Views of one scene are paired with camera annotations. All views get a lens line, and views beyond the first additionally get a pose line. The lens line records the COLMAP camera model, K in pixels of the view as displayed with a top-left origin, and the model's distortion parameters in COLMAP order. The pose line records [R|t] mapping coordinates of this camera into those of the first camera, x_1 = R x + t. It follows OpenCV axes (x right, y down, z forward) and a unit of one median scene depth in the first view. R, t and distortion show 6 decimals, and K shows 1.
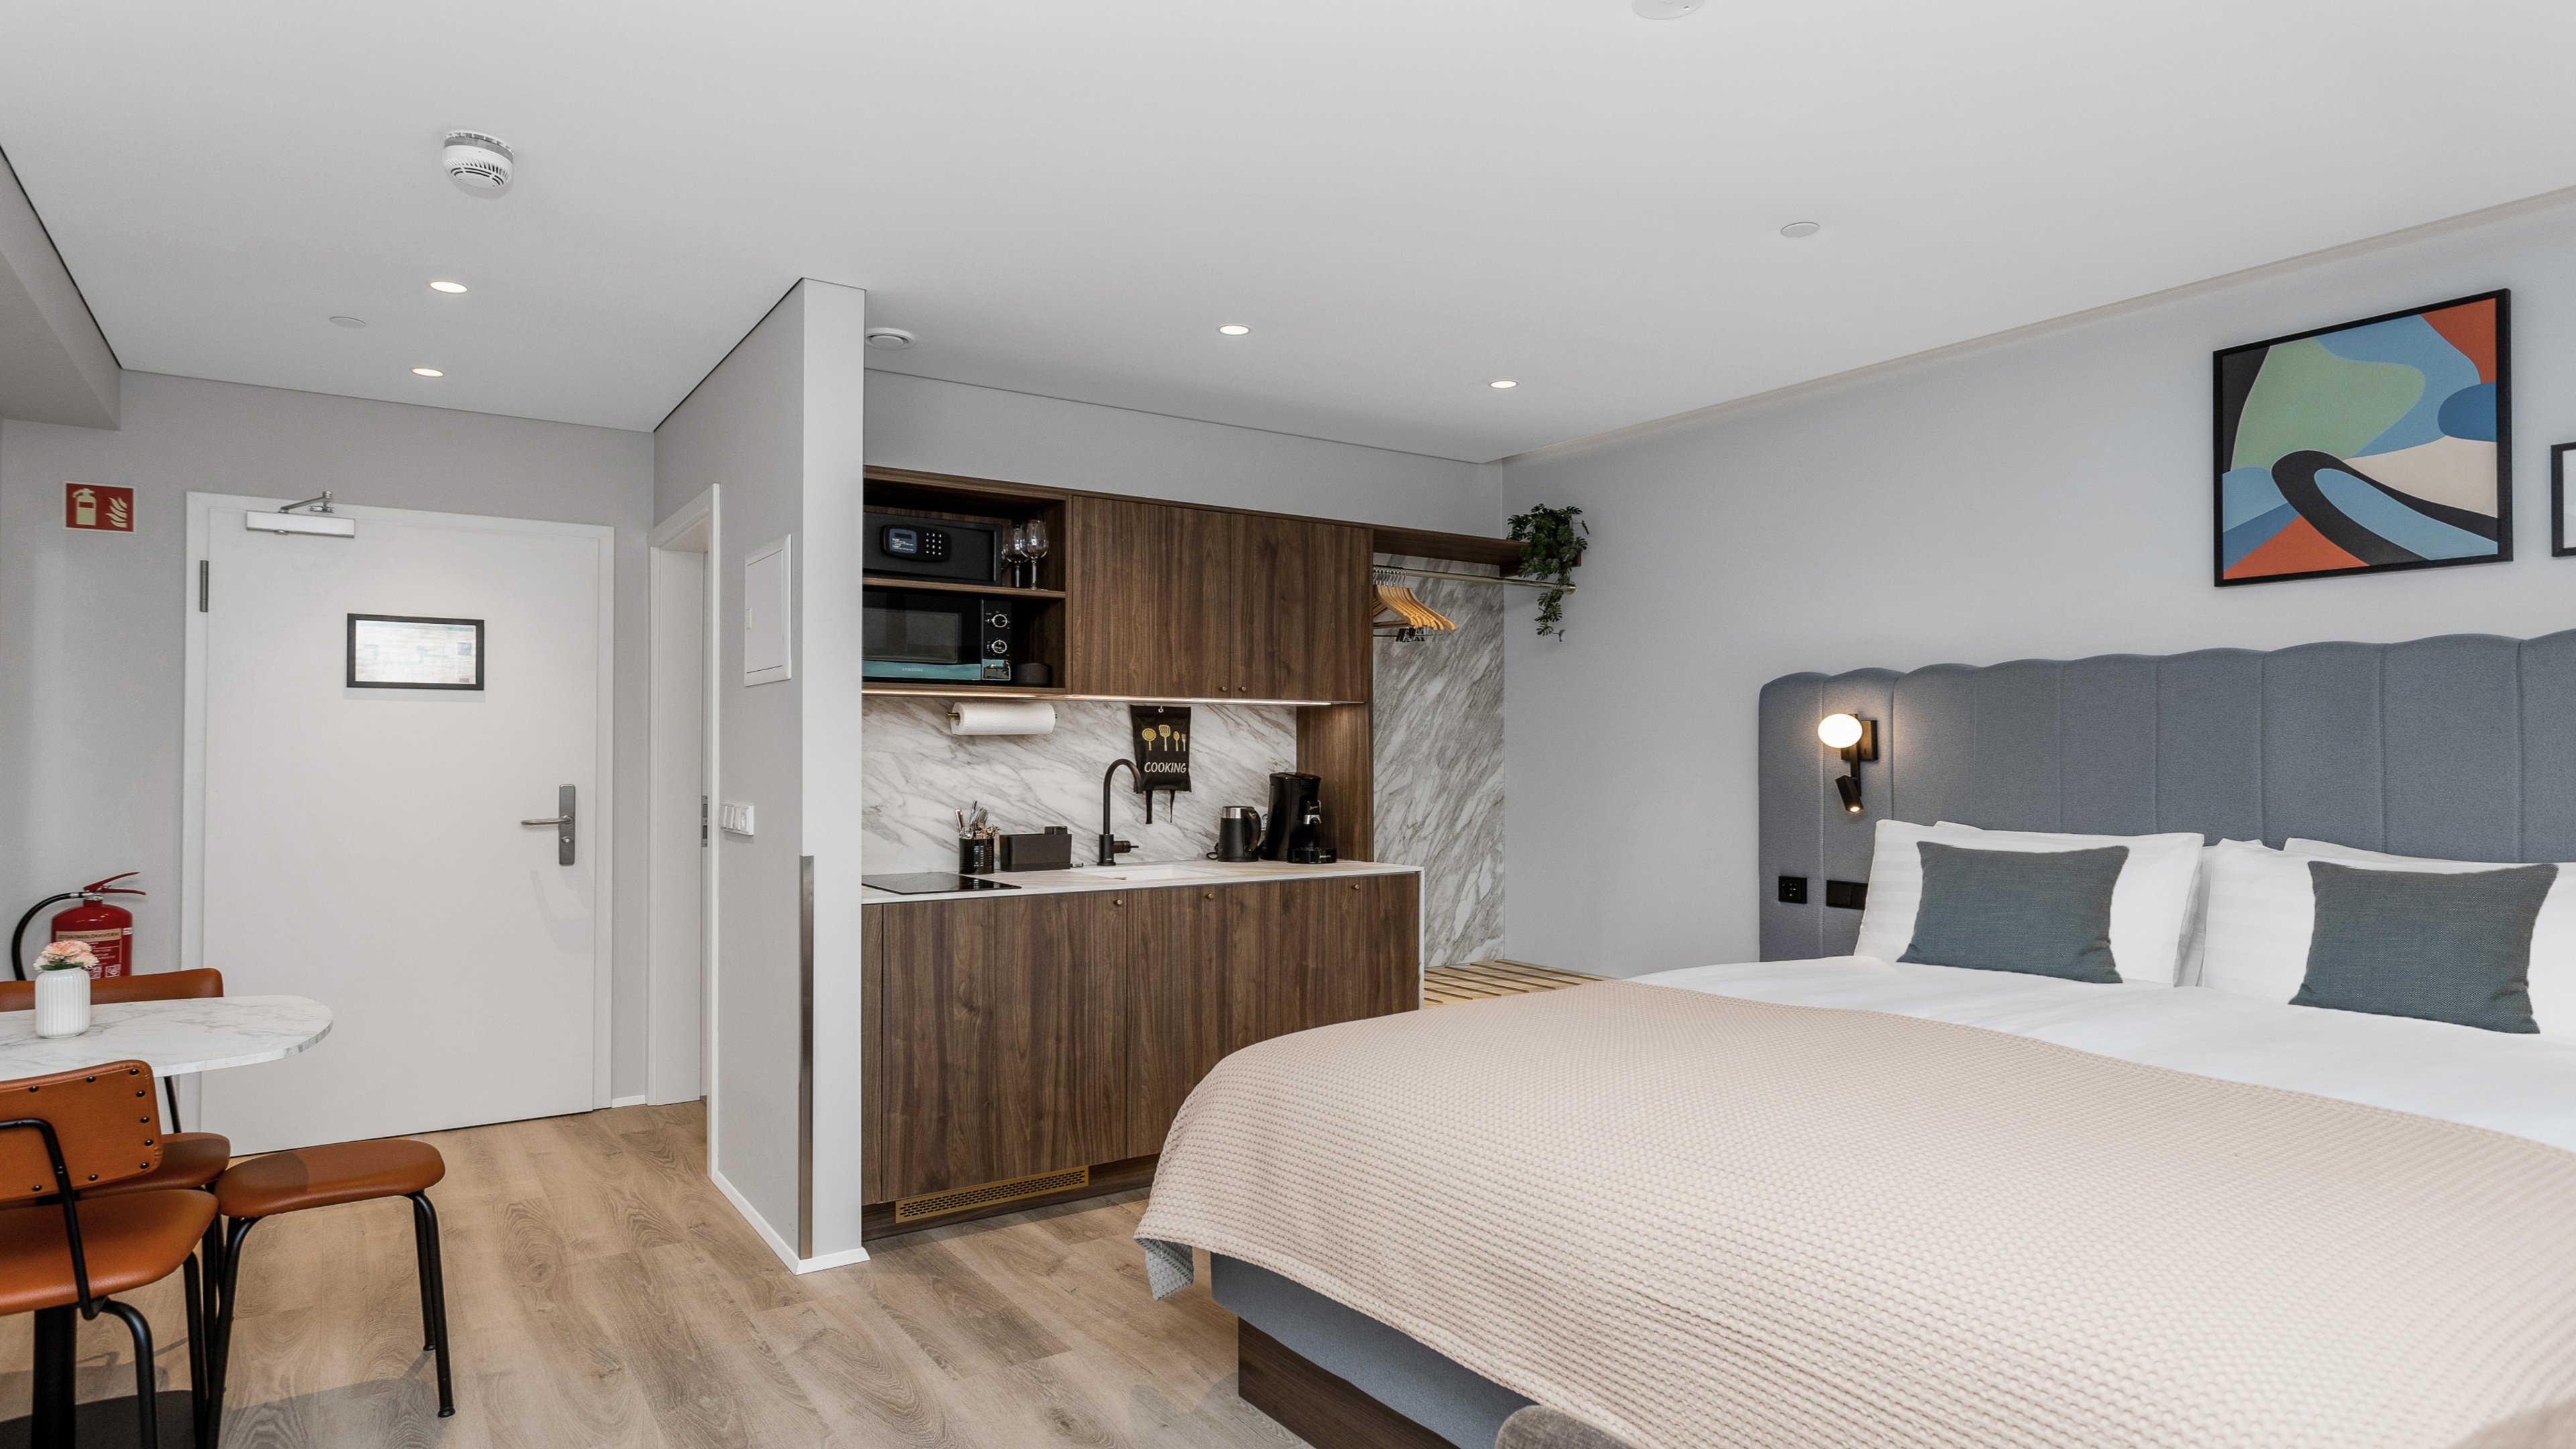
lens RADIAL K [[1431.0, 0, 1291.8], [0, 1431.0, 731.7], [0, 0, 1]] dist [-0.001689, -0.000029]
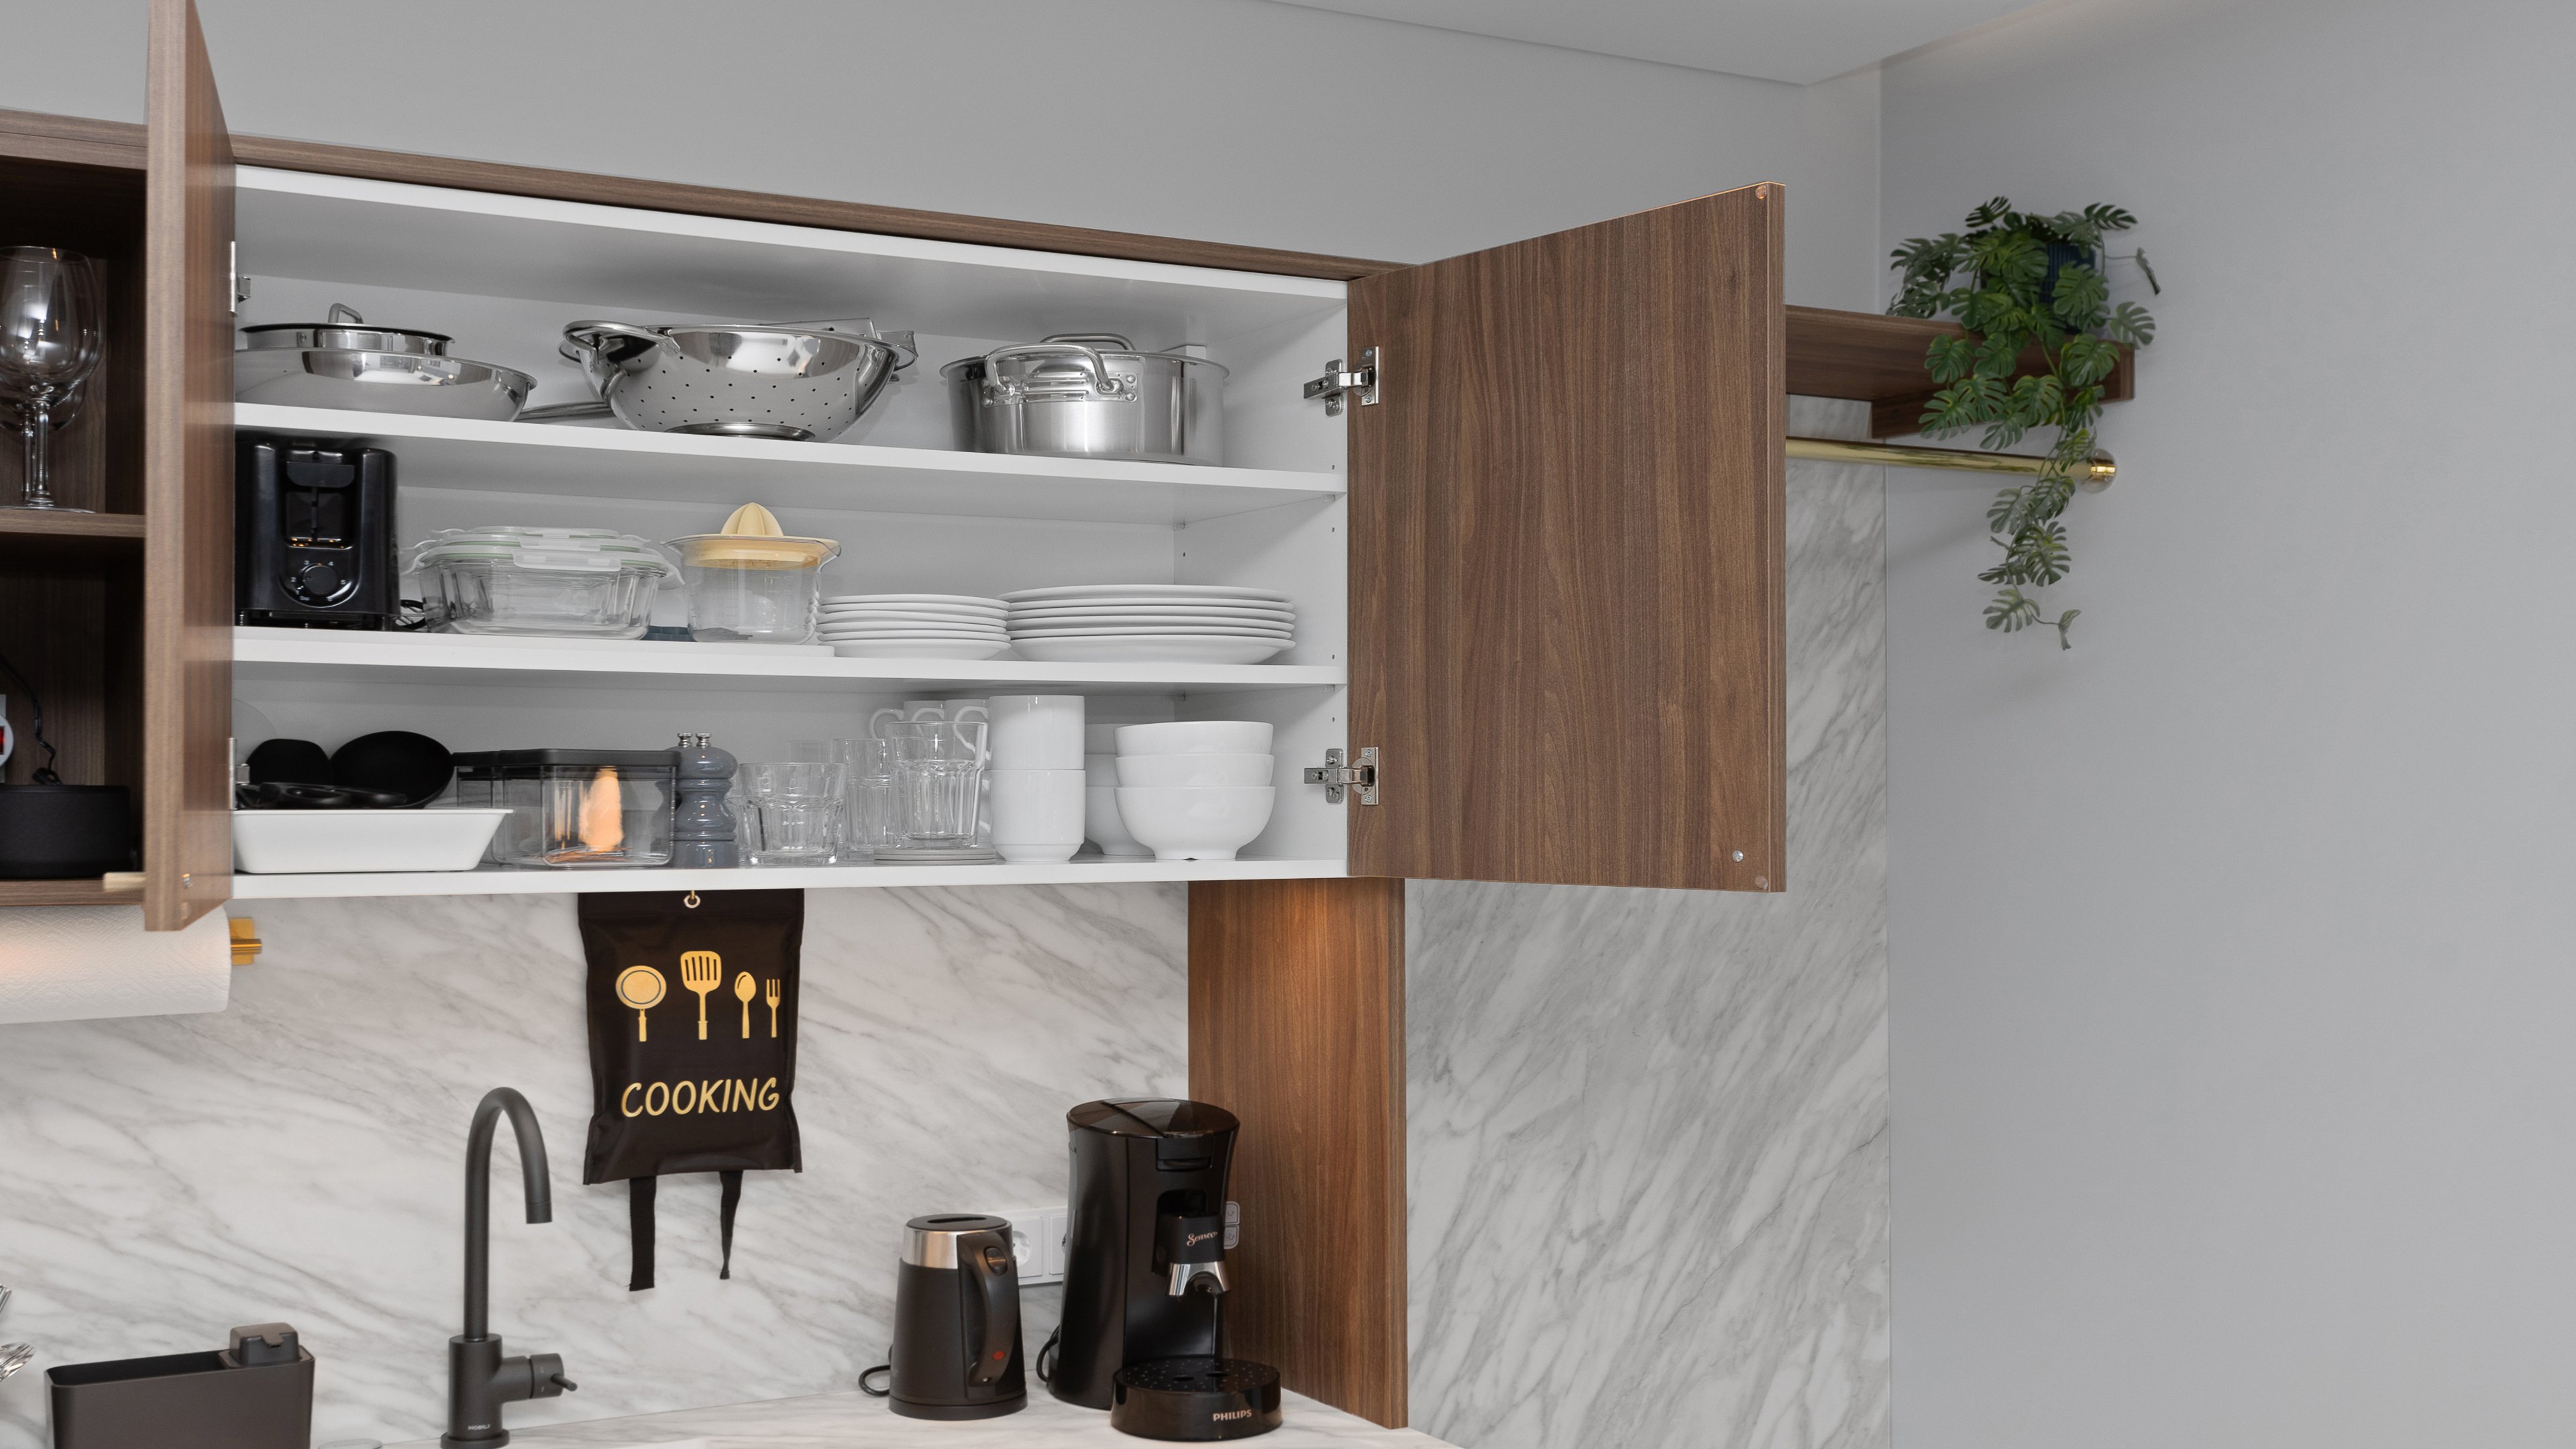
lens RADIAL K [[2745.2, 0, 1285.7], [0, 2745.2, 724.9], [0, 0, 1]] dist [-0.009585, 0.000000]
pose [[0.995476, -0.002478, -0.094978, 0.081816], [0.002082, 0.999989, -0.004271, -0.046696], [0.094988, 0.004054, 0.995470, 0.422938]]
